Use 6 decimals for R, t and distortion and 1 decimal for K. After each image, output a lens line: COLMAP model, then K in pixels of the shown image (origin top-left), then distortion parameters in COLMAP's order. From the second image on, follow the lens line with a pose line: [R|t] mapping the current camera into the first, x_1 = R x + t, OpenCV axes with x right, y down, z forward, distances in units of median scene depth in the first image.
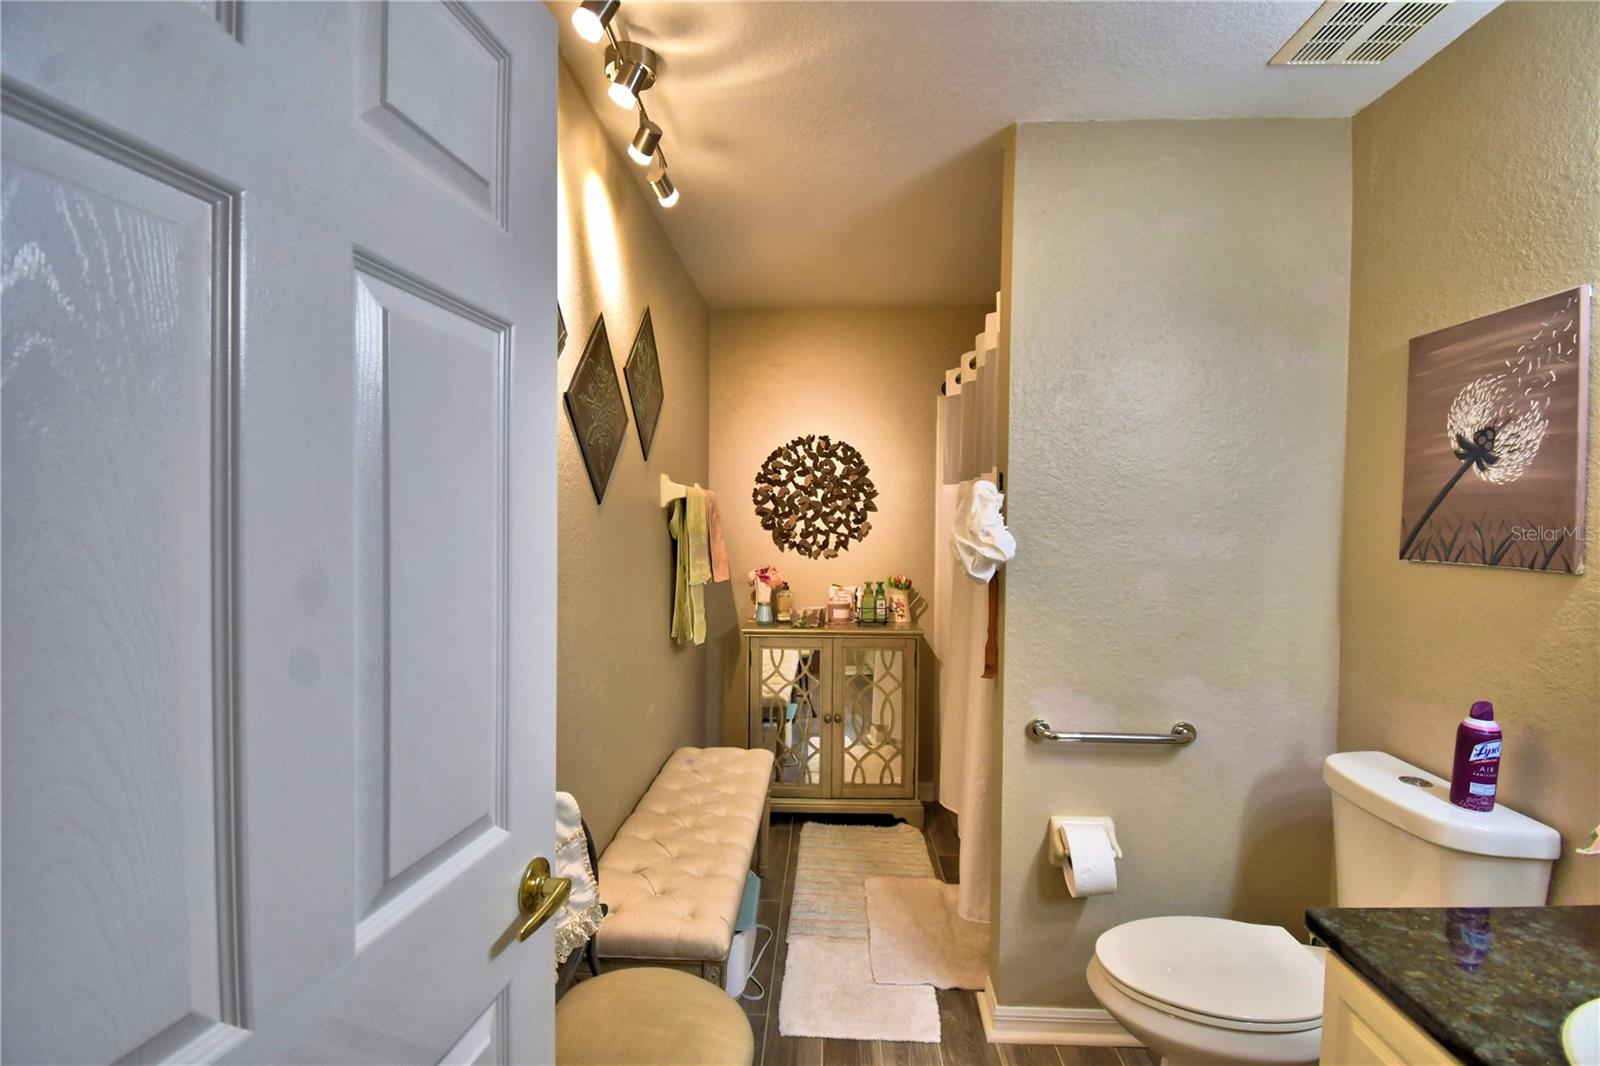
lens RADIAL K [[701.0, 0, 815.6], [0, 701.0, 536.9], [0, 0, 1]] dist [0.011209, -0.020831]
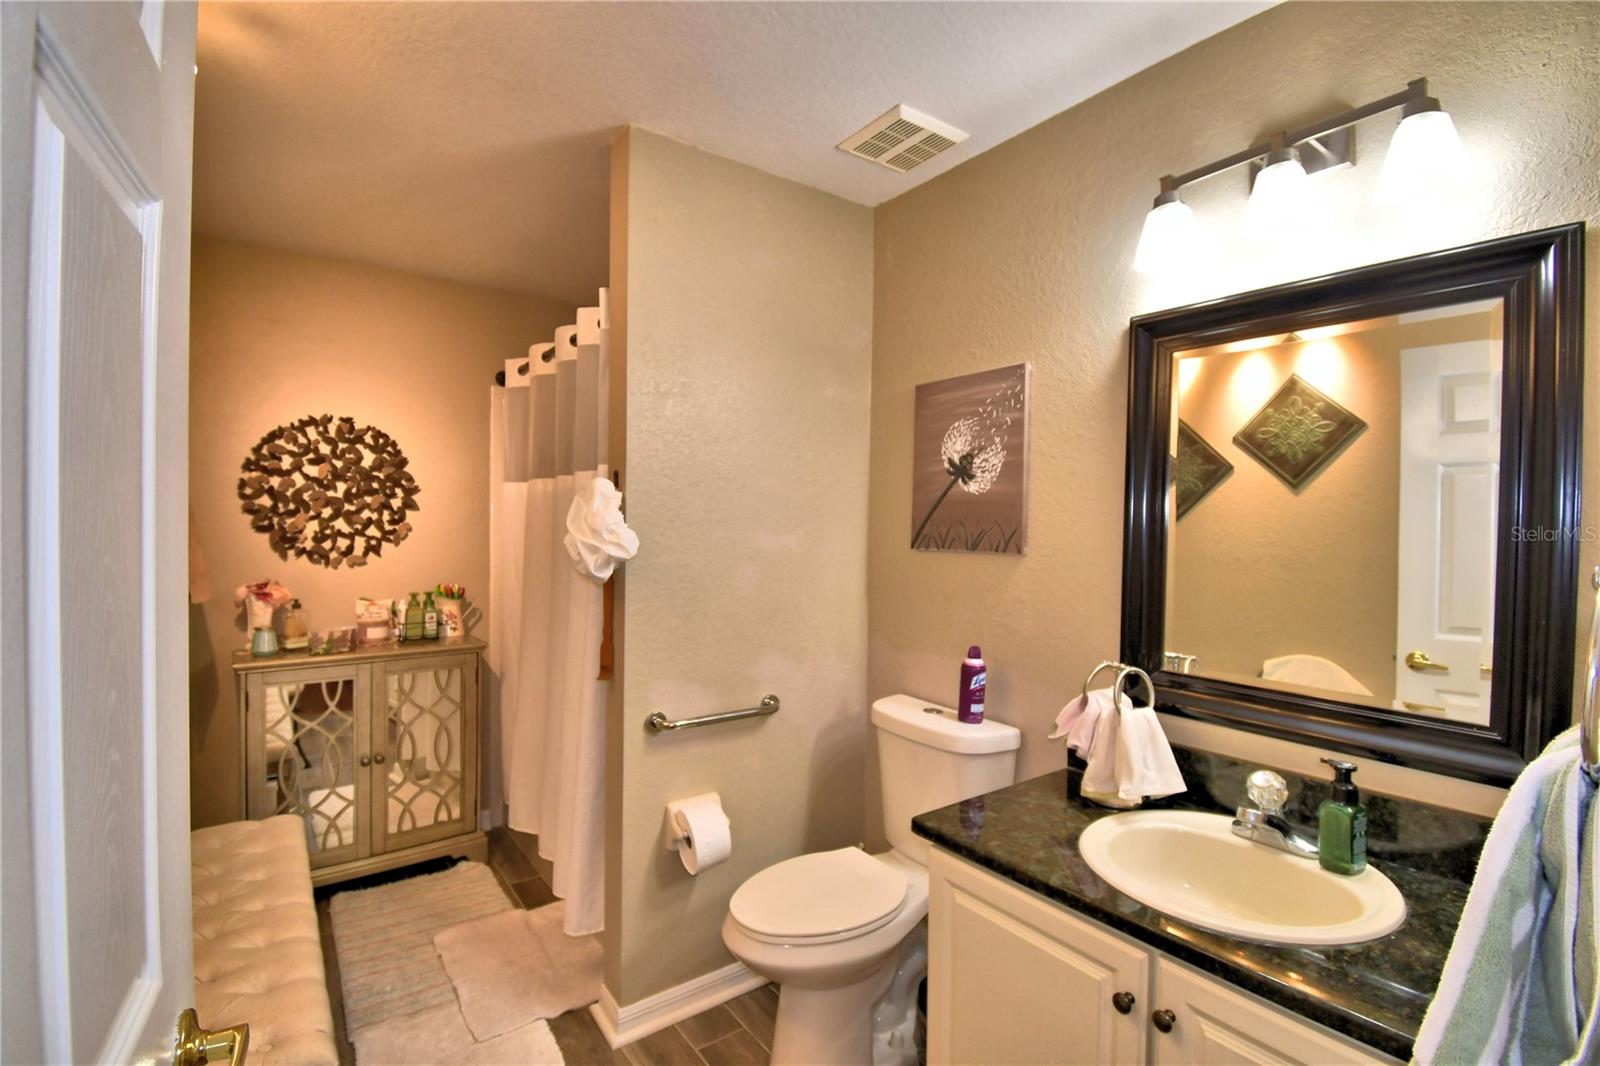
lens RADIAL K [[701.0, 0, 810.0], [0, 701.0, 536.5], [0, 0, 1]] dist [0.011209, -0.020831]
pose [[0.790175, -0.010815, 0.612786, -0.130590], [0.014130, 0.999900, -0.000573, 0.006271], [-0.612718, 0.009112, 0.790249, 0.049007]]
